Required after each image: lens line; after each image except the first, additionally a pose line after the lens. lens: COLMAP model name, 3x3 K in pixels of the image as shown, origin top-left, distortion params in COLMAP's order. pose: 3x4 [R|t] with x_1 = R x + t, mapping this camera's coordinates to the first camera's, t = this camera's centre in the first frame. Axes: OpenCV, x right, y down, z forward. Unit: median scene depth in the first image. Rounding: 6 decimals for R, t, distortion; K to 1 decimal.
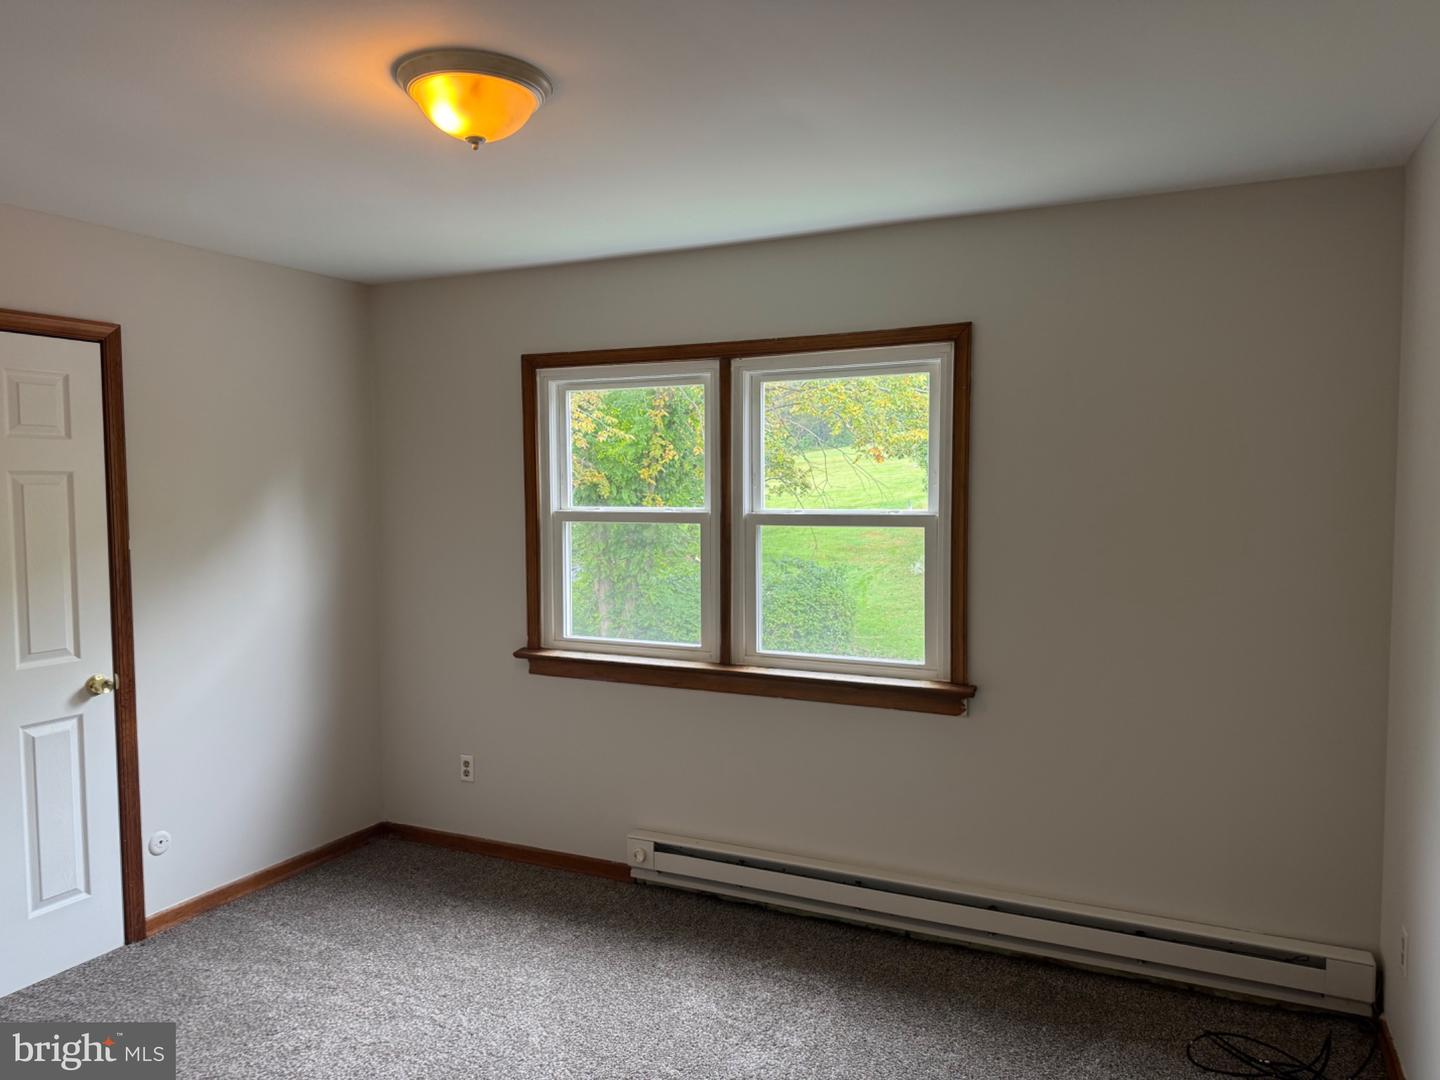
lens RADIAL K [[1503.0, 0, 772.2], [0, 1503.0, 580.4], [0, 0, 1]] dist [0.119911, 0.013247]
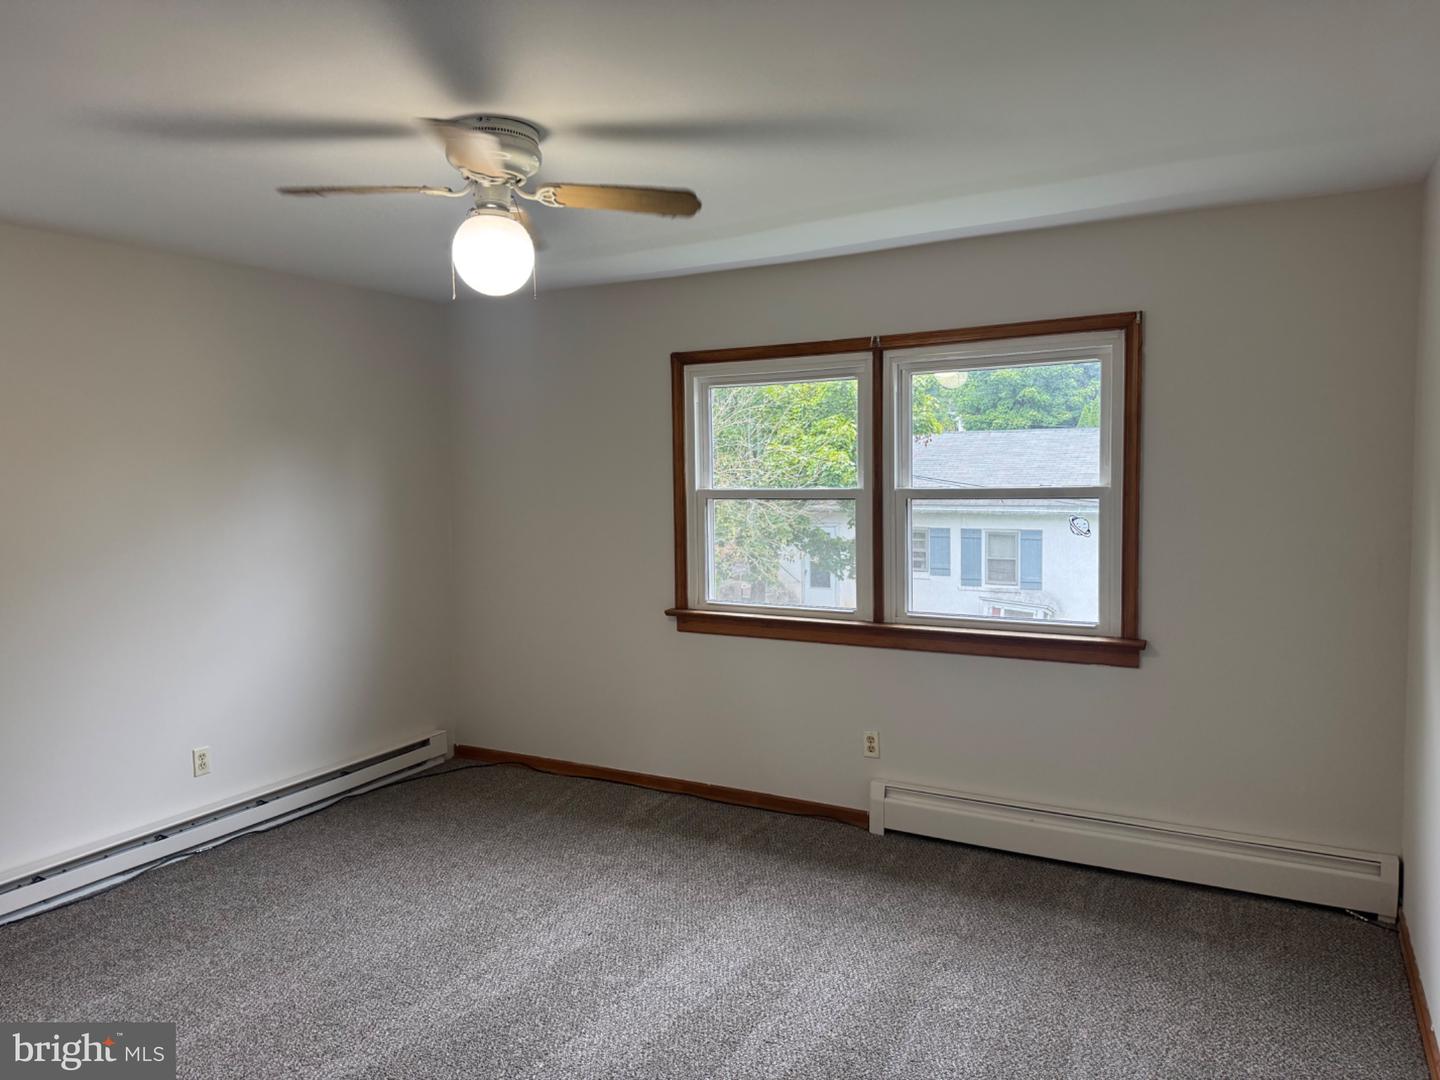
lens RADIAL K [[1119.9, 0, 595.3], [0, 1119.9, 540.1], [0, 0, 1]] dist [-0.007872, -0.002495]
pose [[0.999488, -0.013274, -0.029097, -0.200997], [0.013247, 0.999912, -0.001126, -0.006845], [0.029110, 0.000740, 0.999576, 0.141648]]
